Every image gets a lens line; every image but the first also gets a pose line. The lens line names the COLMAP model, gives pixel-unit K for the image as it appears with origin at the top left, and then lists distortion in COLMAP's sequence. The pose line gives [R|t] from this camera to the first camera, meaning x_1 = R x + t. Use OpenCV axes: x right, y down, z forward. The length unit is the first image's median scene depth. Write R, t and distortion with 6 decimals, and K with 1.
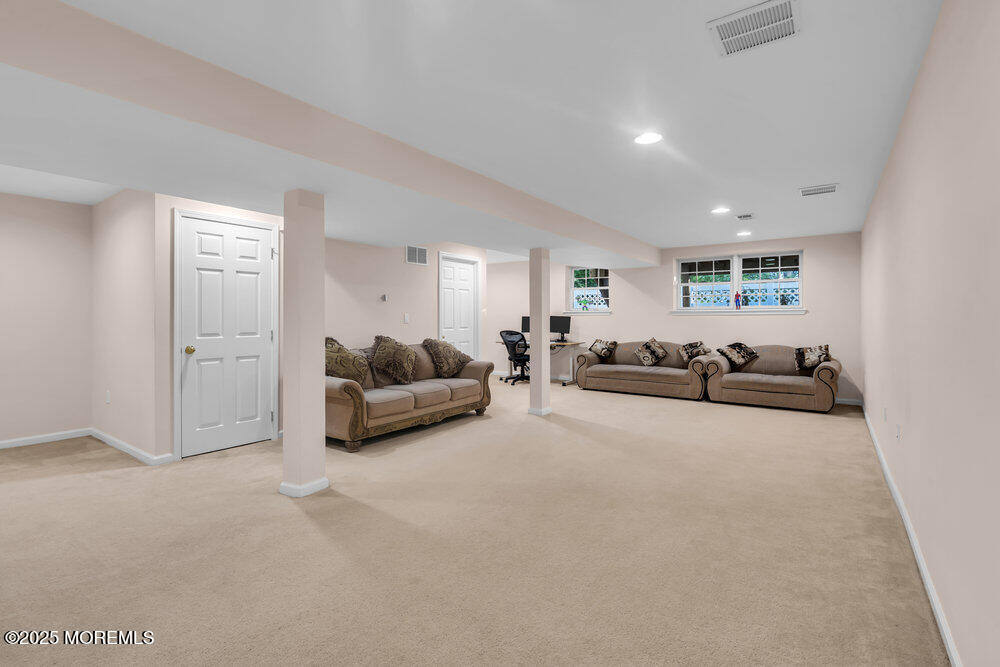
lens RADIAL K [[450.2, 0, 494.9], [0, 450.2, 328.2], [0, 0, 1]] dist [-0.000999, -0.000261]
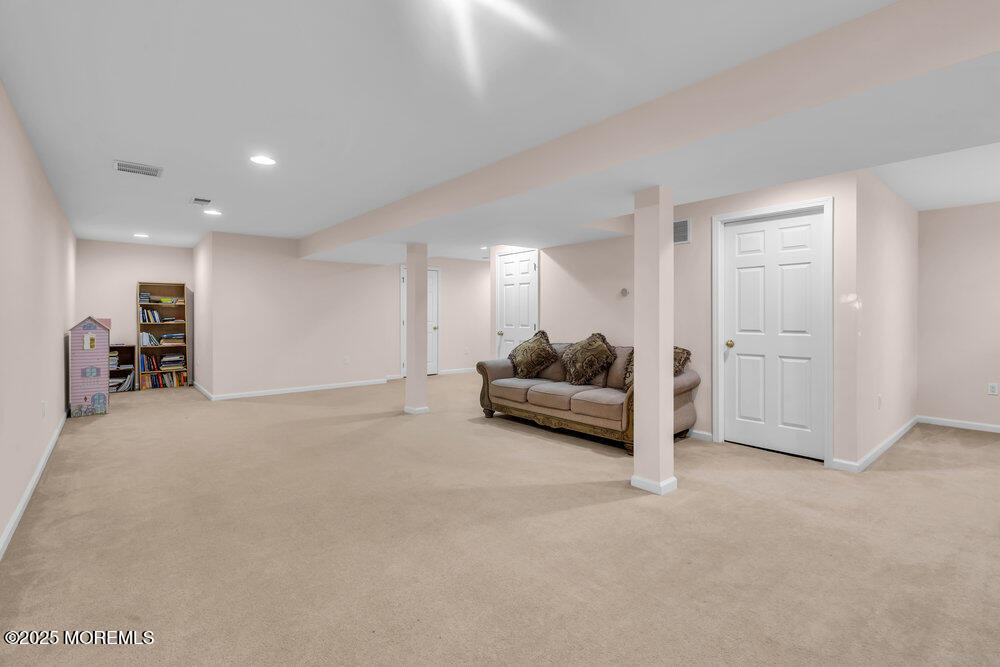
lens RADIAL K [[450.2, 0, 494.9], [0, 450.2, 328.2], [0, 0, 1]] dist [-0.000999, -0.000261]
pose [[-0.220351, 0.031218, -0.974921, 0.634765], [-0.020150, 0.999129, 0.036548, -0.021602], [0.975213, 0.027698, -0.219530, 0.866790]]
